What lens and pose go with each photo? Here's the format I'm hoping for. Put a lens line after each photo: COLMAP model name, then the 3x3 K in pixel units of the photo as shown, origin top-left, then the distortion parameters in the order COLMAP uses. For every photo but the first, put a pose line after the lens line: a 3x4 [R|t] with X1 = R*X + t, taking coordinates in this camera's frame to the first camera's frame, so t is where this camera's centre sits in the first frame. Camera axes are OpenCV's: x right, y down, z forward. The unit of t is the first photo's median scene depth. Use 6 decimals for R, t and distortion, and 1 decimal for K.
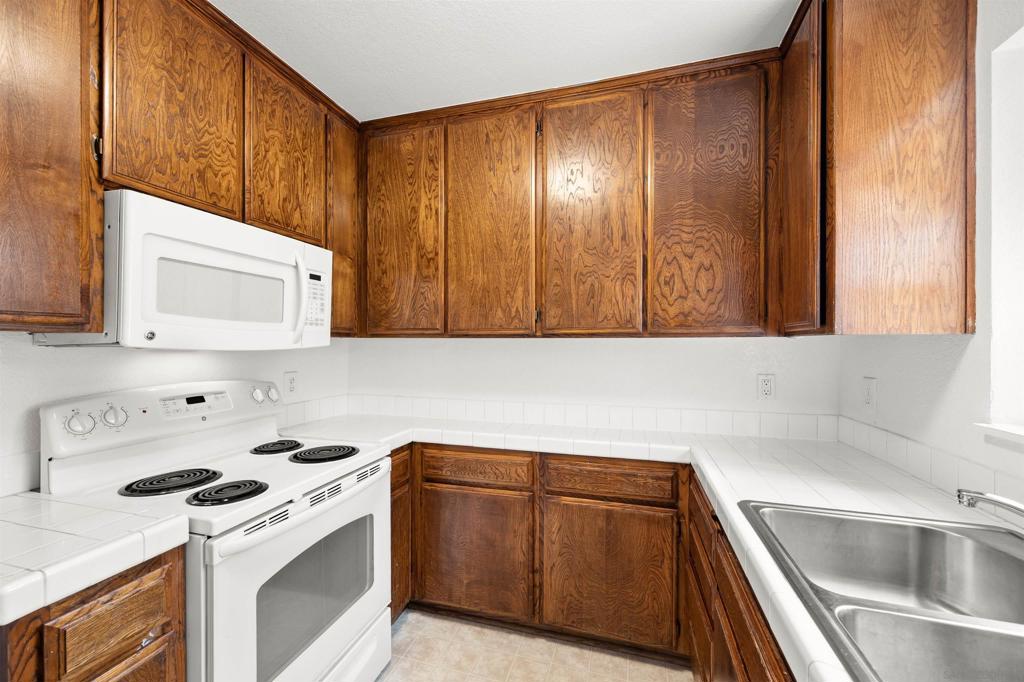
lens RADIAL K [[415.2, 0, 508.5], [0, 415.2, 342.3], [0, 0, 1]] dist [0.005360, -0.000758]
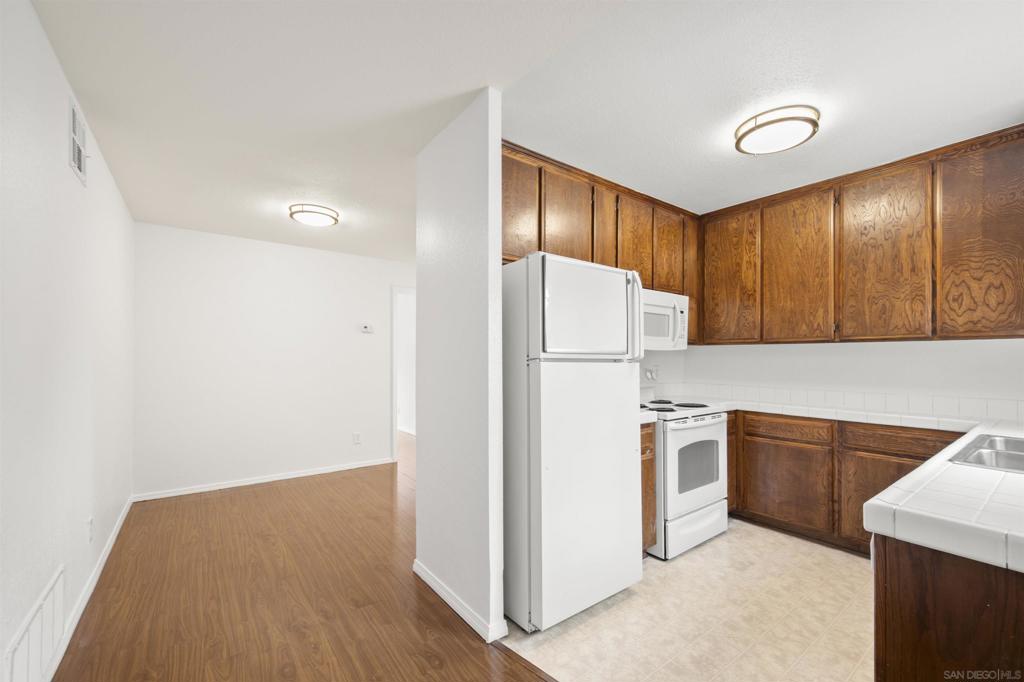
lens RADIAL K [[415.2, 0, 507.3], [0, 415.2, 355.3], [0, 0, 1]] dist [0.005360, -0.000758]
pose [[0.803185, -0.001898, -0.595726, 0.014346], [-0.002897, 0.999971, -0.007090, 0.050151], [0.595722, 0.007421, 0.803156, -0.924656]]
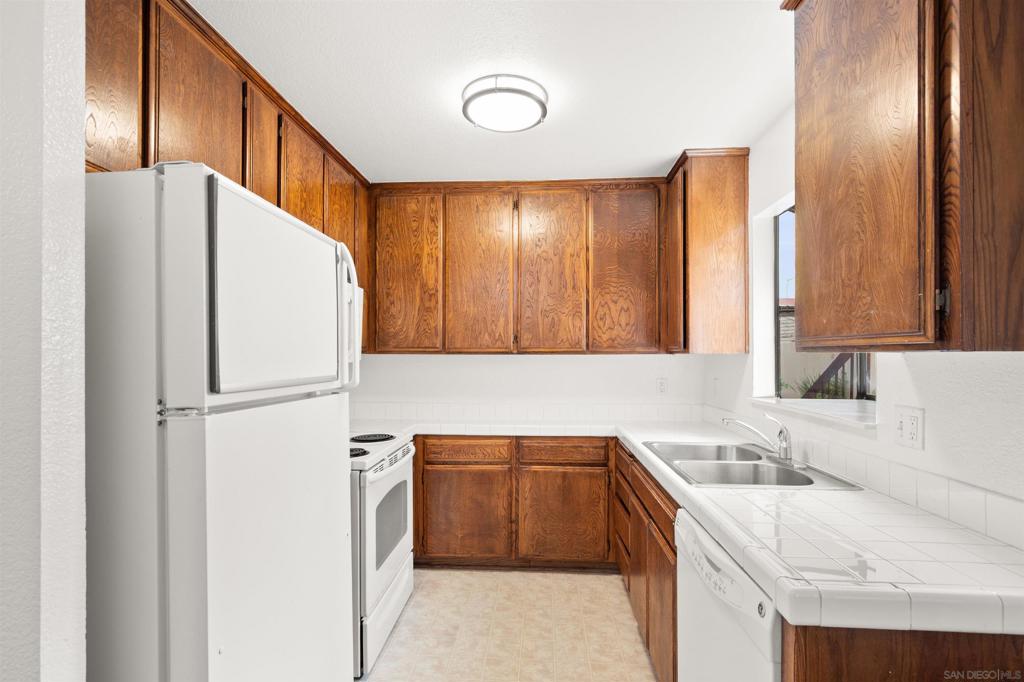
lens RADIAL K [[493.4, 0, 515.0], [0, 493.4, 351.4], [0, 0, 1]] dist [0.001824, -0.000021]
pose [[0.972925, 0.001503, 0.231114, -0.327598], [0.000697, 0.999955, -0.009440, -0.005805], [-0.231118, 0.009345, 0.972881, -0.651382]]
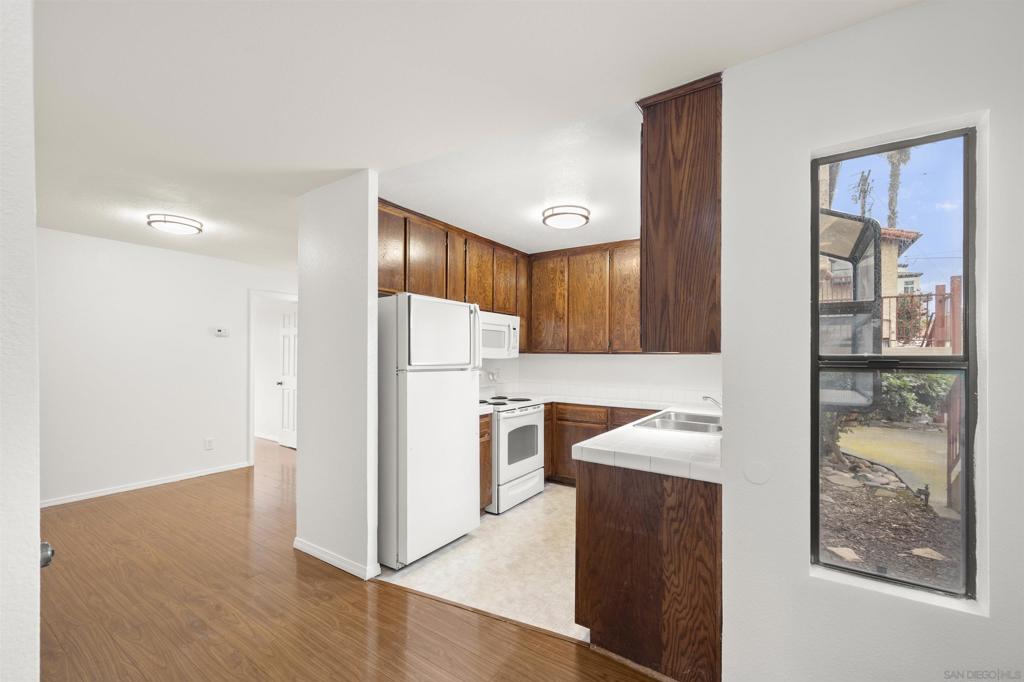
lens RADIAL K [[423.8, 0, 511.9], [0, 423.8, 351.0], [0, 0, 1]] dist [-0.002746, -0.001315]
pose [[0.957207, 0.002799, -0.289392, 0.232897], [-0.006205, 0.999922, -0.010851, -0.000123], [0.289339, 0.012182, 0.957149, -1.336432]]
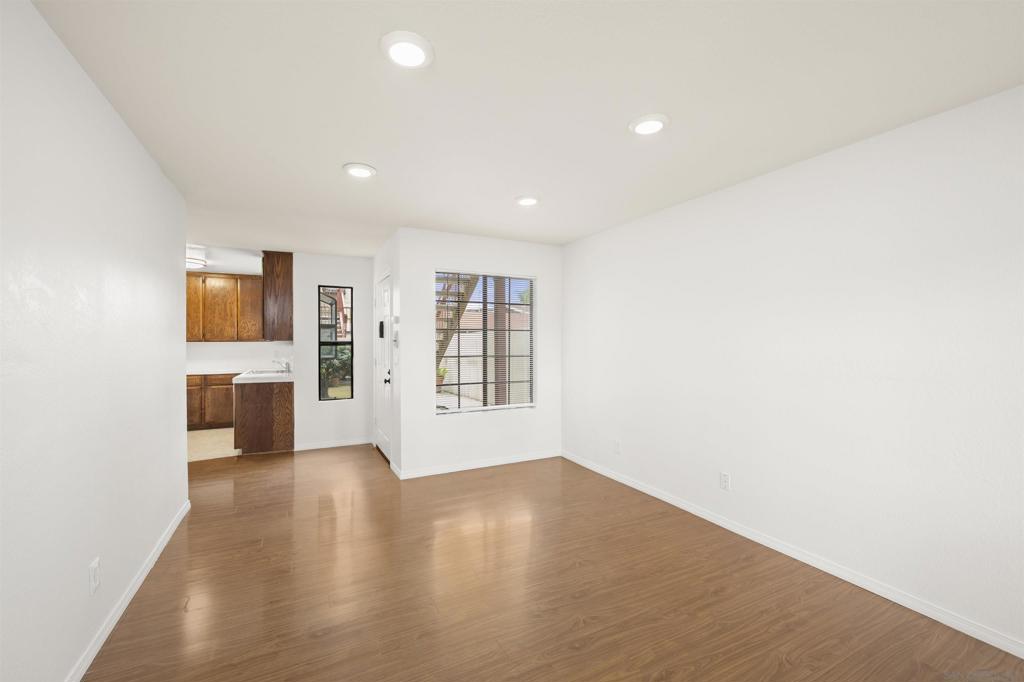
lens RADIAL K [[423.8, 0, 511.5], [0, 423.8, 345.0], [0, 0, 1]] dist [-0.002746, -0.001315]
pose [[0.721803, -0.004374, 0.692084, -0.539891], [0.005217, 0.999986, 0.000880, 0.027726], [-0.692078, 0.002976, 0.721816, -3.491856]]
